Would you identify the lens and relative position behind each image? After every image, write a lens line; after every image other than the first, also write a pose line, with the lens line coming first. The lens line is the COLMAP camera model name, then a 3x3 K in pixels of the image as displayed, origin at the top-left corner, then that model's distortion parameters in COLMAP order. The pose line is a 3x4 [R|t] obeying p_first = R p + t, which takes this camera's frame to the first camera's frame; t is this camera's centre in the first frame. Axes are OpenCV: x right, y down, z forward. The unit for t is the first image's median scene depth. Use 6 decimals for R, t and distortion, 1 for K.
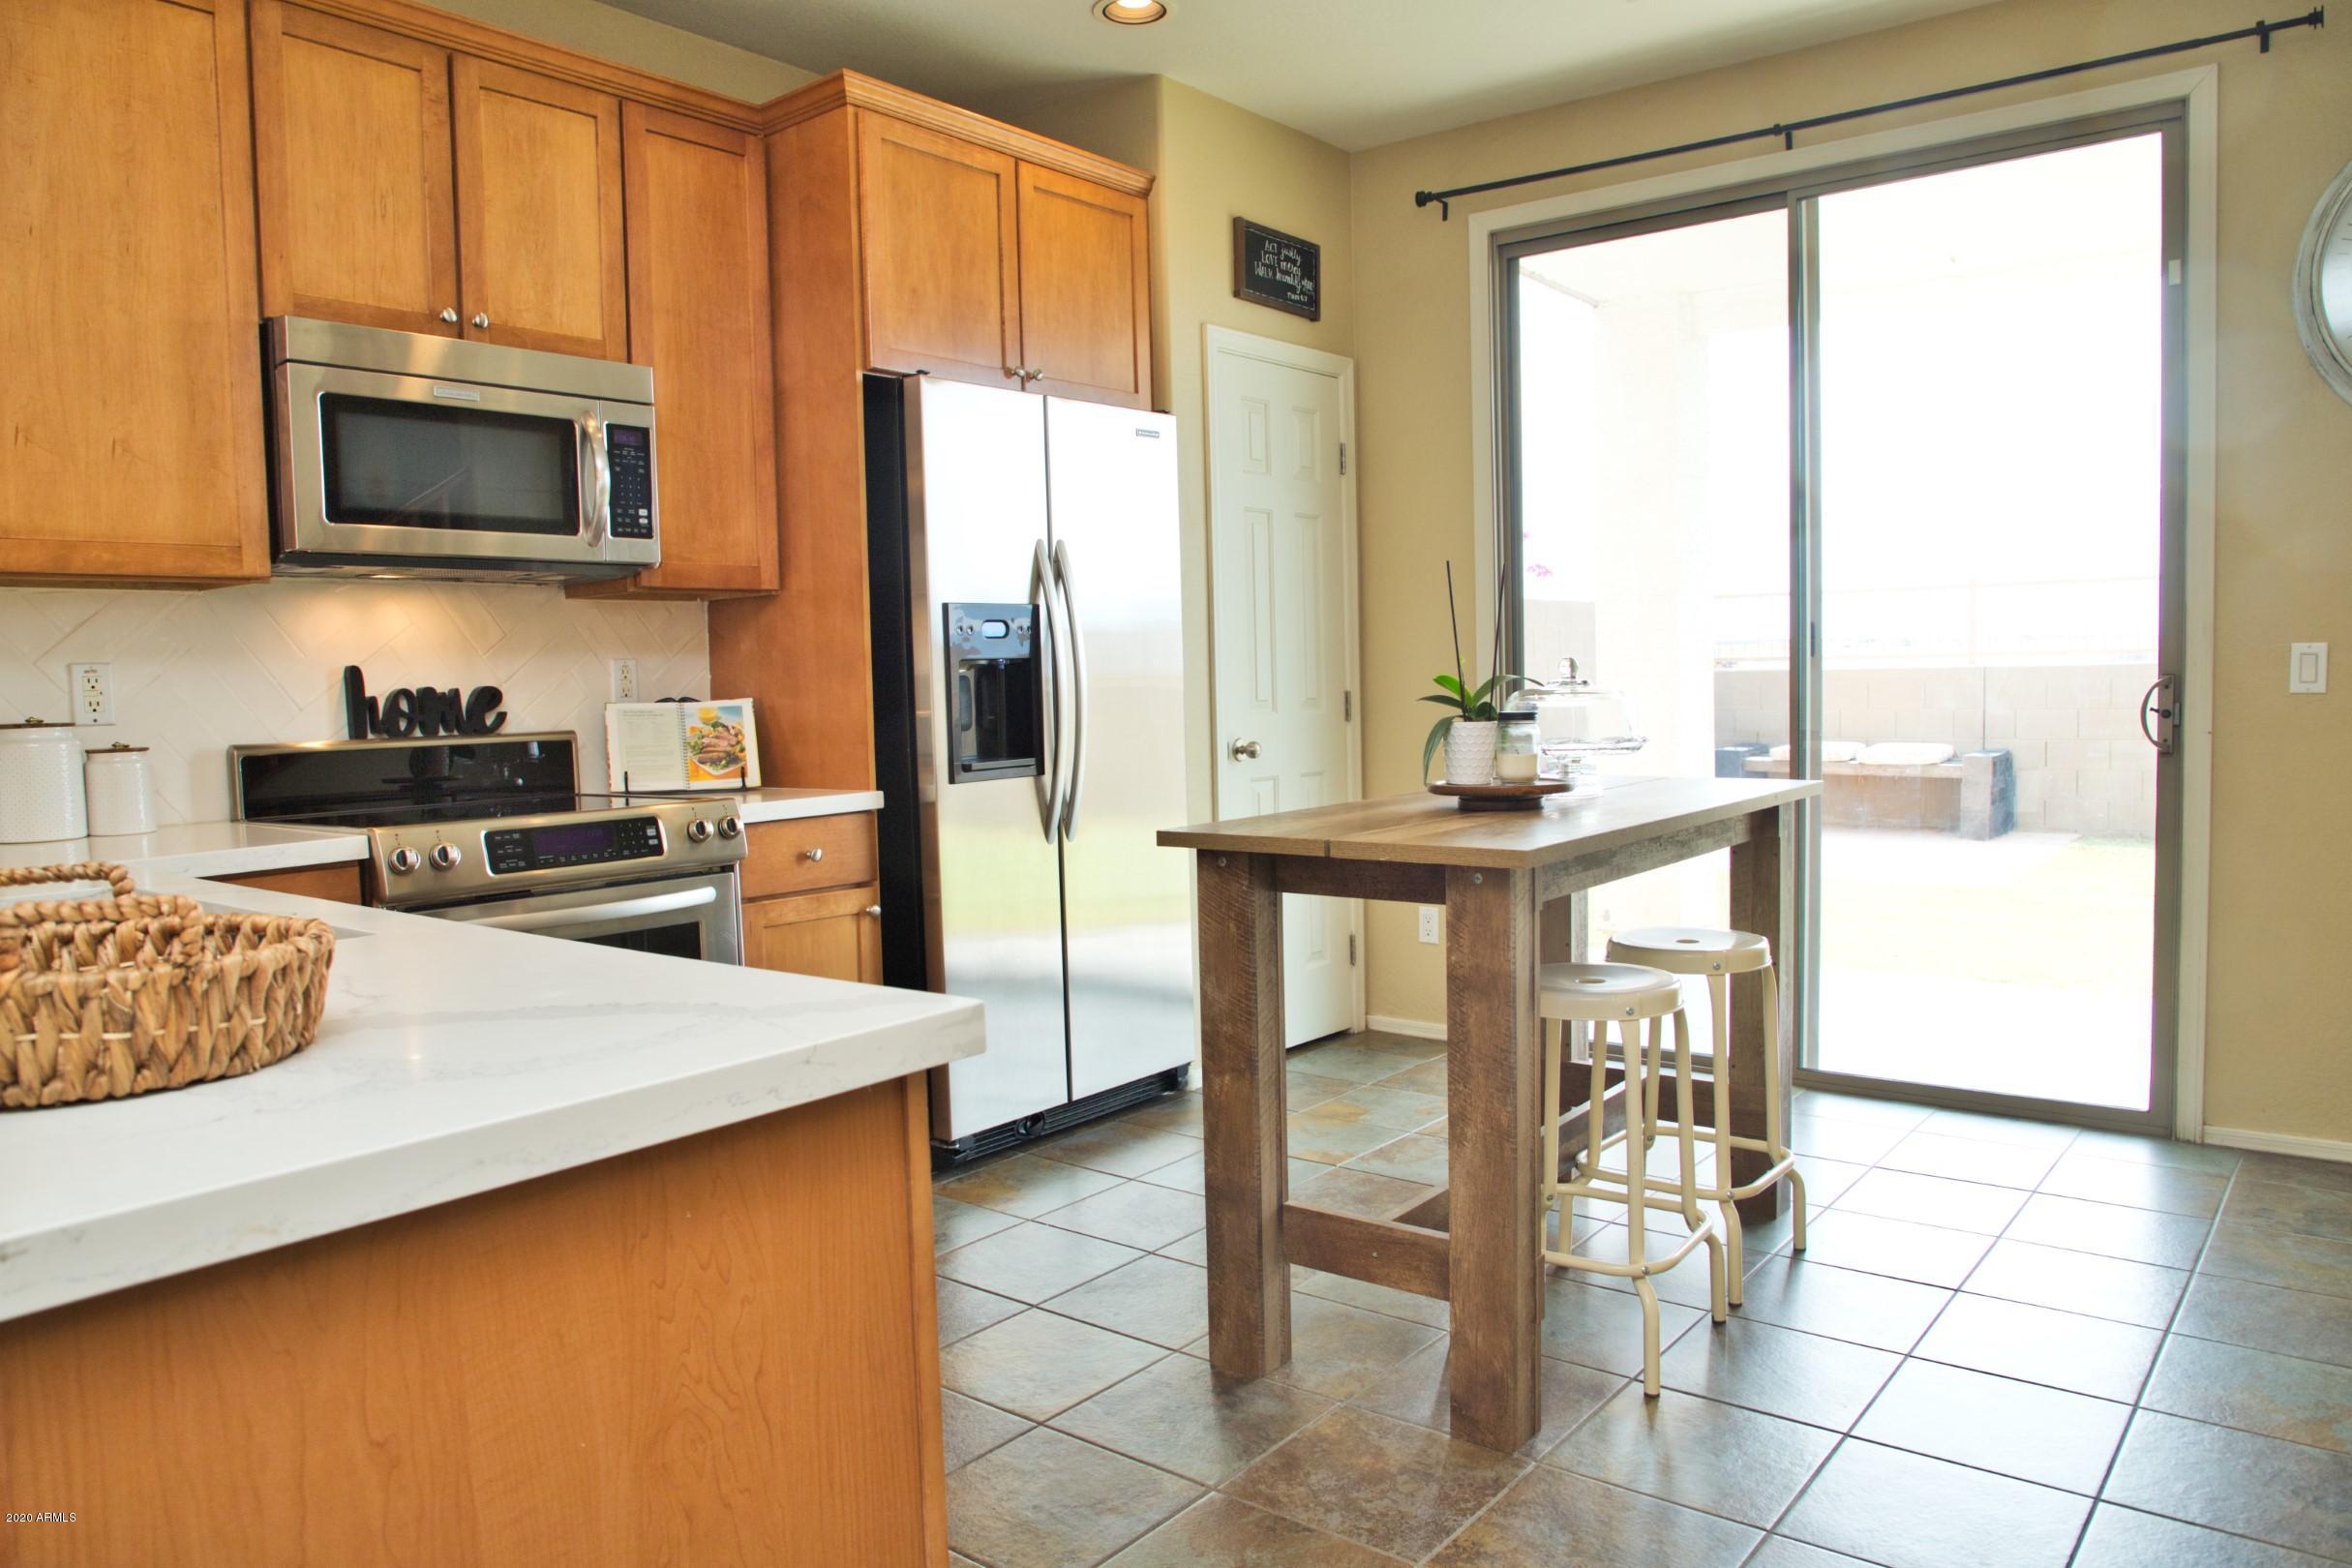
lens RADIAL K [[1625.6, 0, 1178.4], [0, 1625.6, 789.2], [0, 0, 1]] dist [-0.065285, 0.038270]
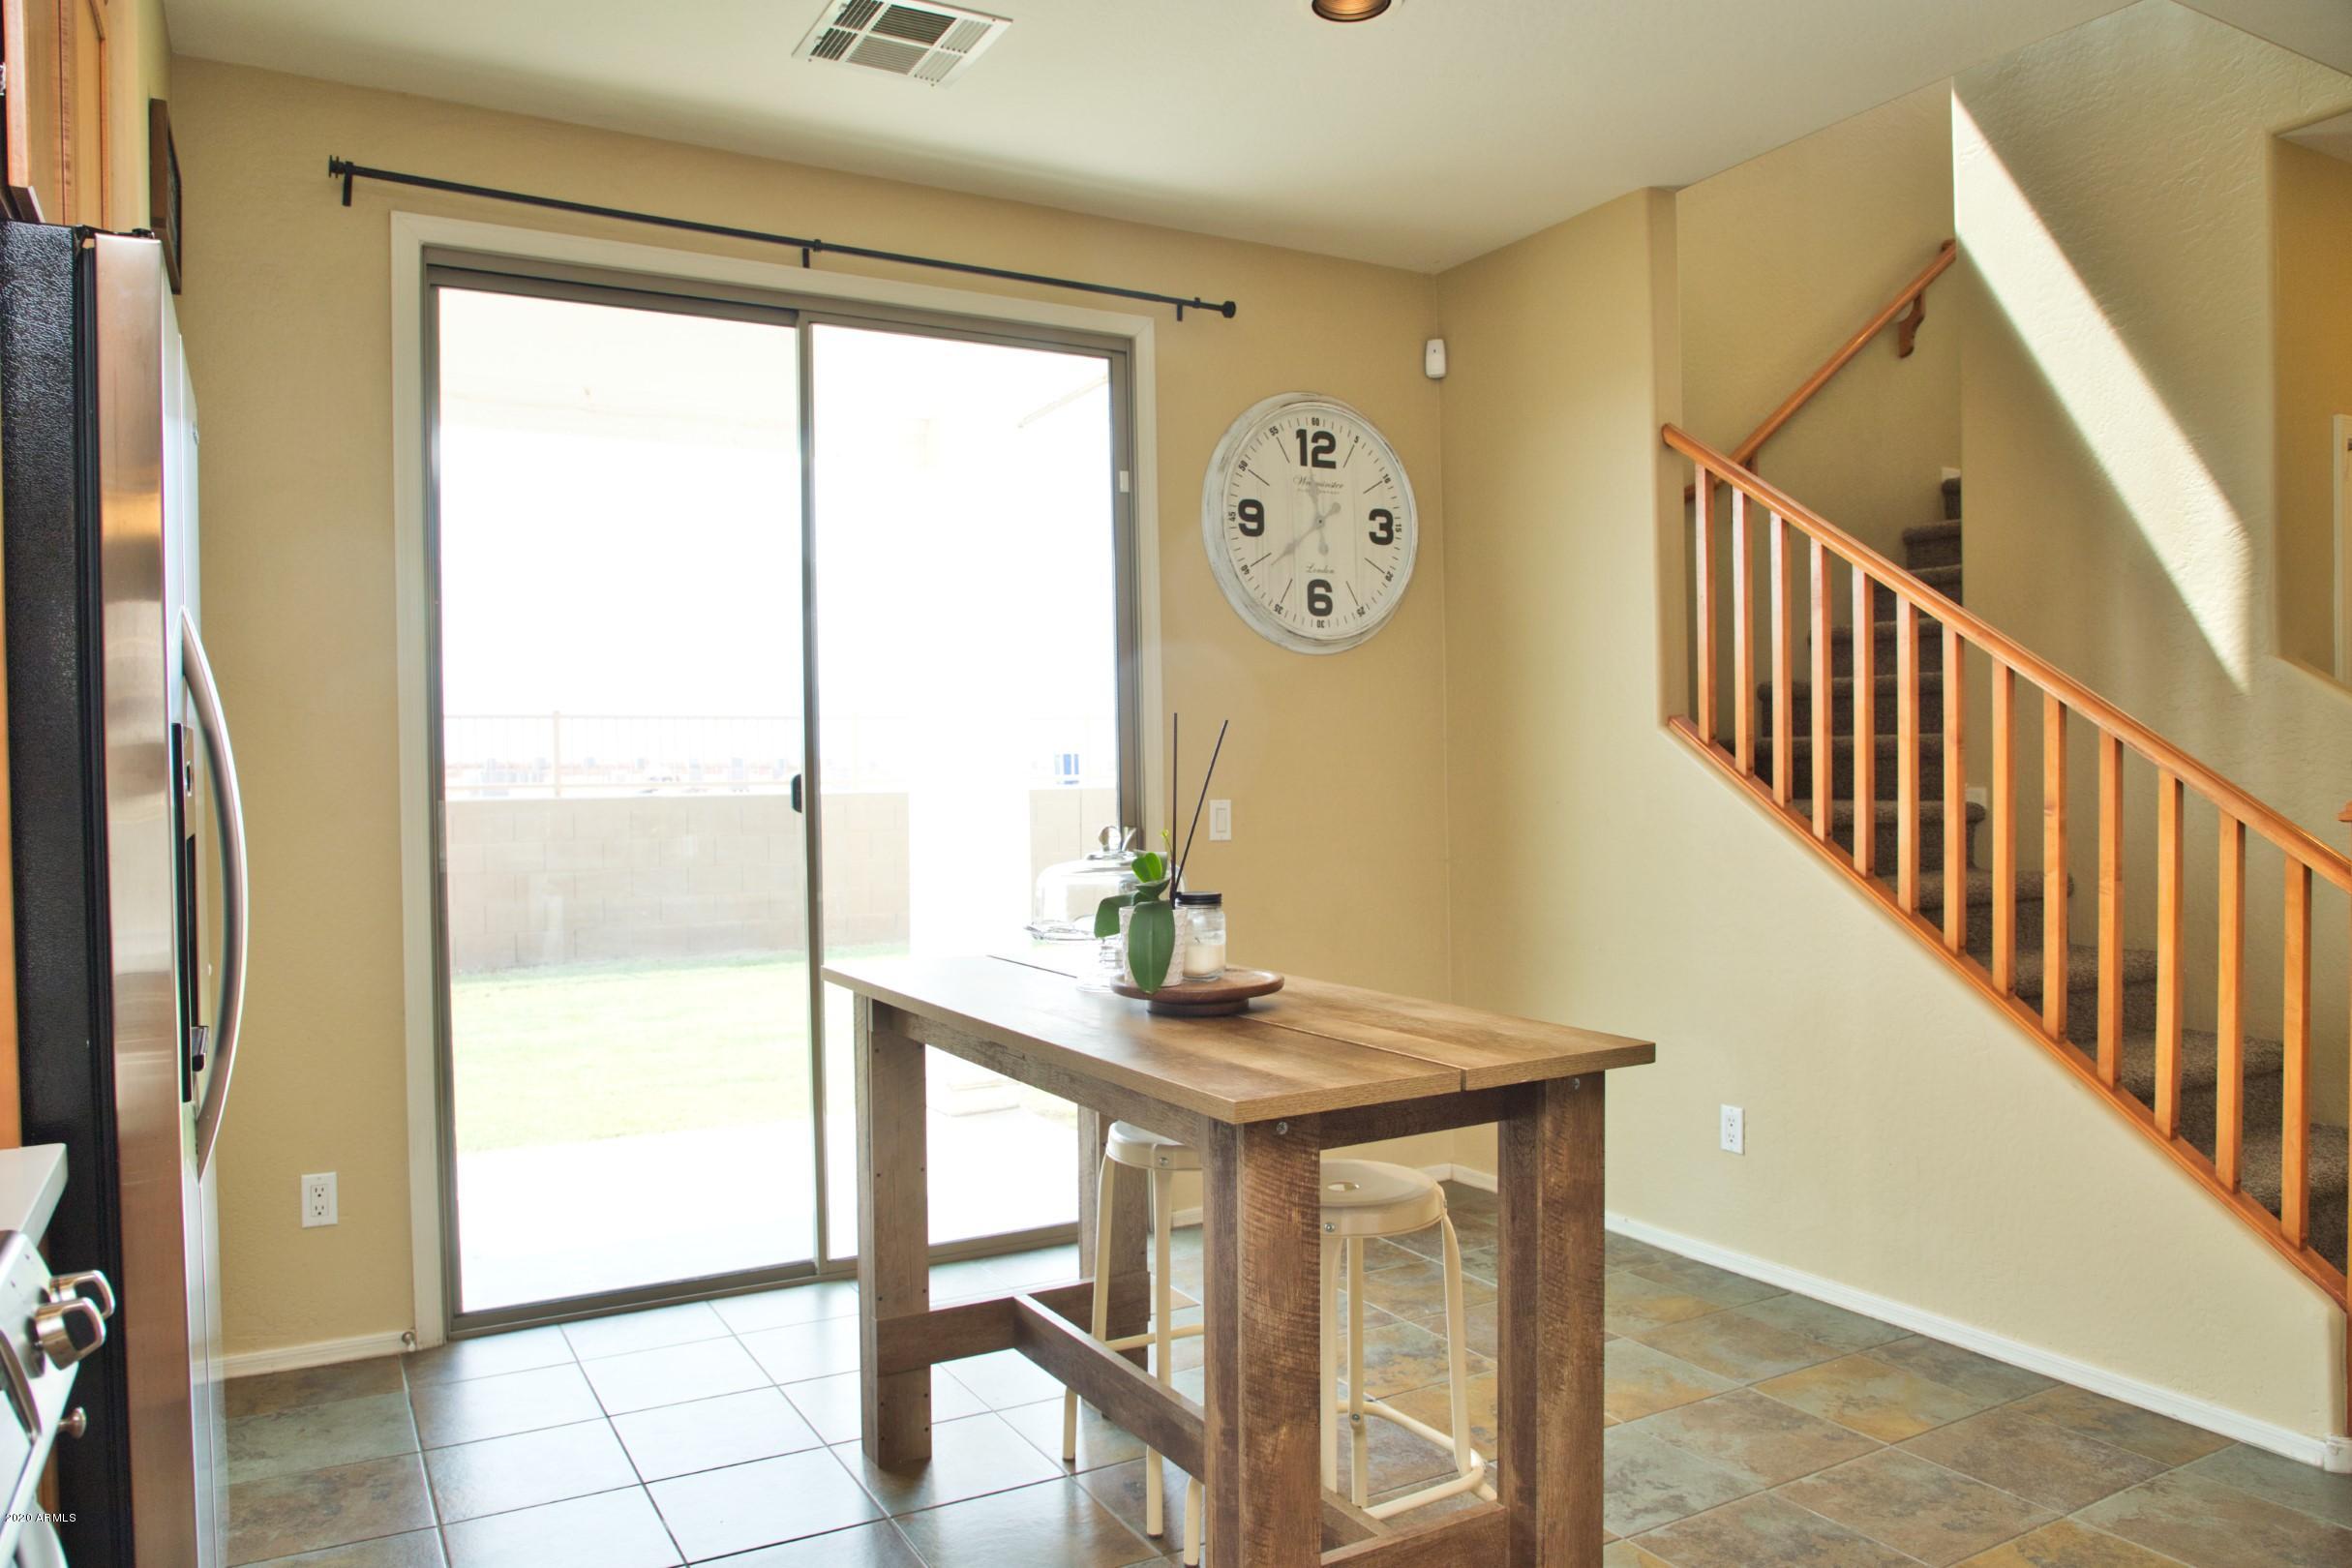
lens RADIAL K [[1614.7, 0, 1176.0], [0, 1614.7, 784.0], [0, 0, 1]] dist [-0.086752, 0.055081]
pose [[0.371014, 0.009590, 0.928578, -0.445210], [0.066401, 0.997113, -0.036828, -0.057064], [-0.926250, 0.075322, 0.369306, 0.534076]]
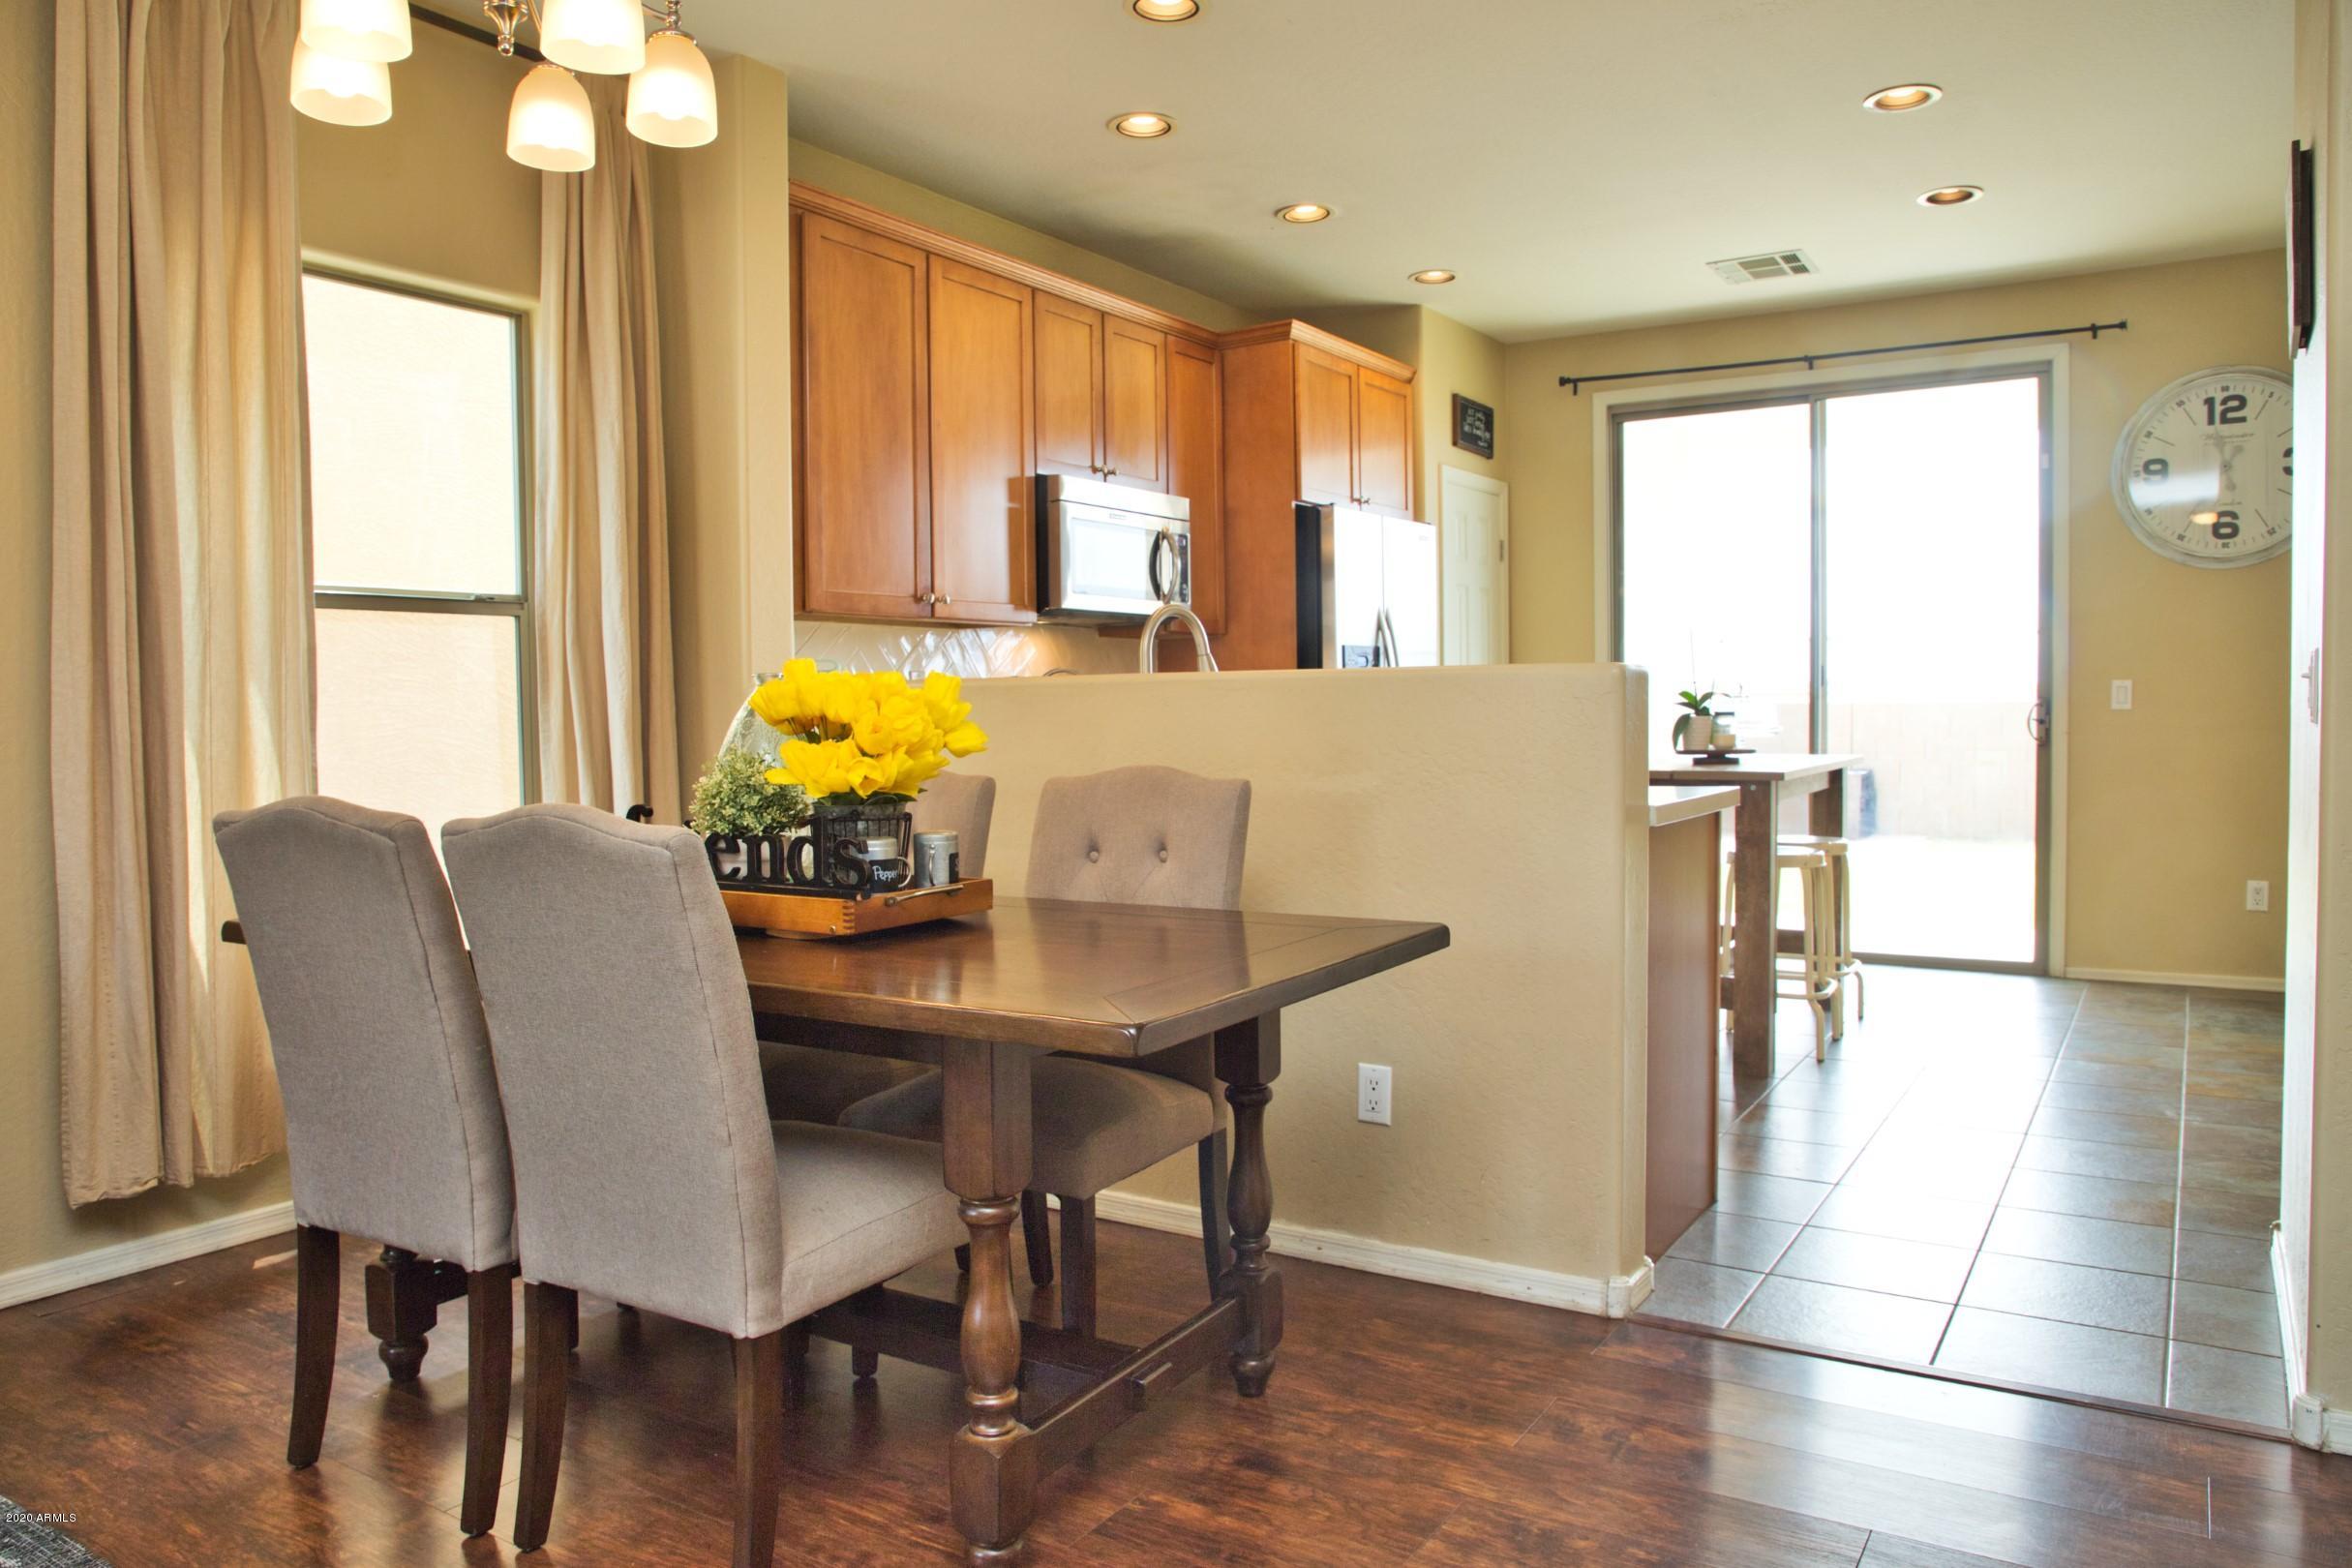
lens RADIAL K [[1621.1, 0, 1163.7], [0, 1621.1, 788.1], [0, 0, 1]] dist [-0.069073, 0.036907]
pose [[0.994697, 0.005317, 0.102712, -0.473578], [-0.002974, 0.999732, -0.022952, 0.063920], [-0.102807, 0.022525, 0.994446, -0.573447]]
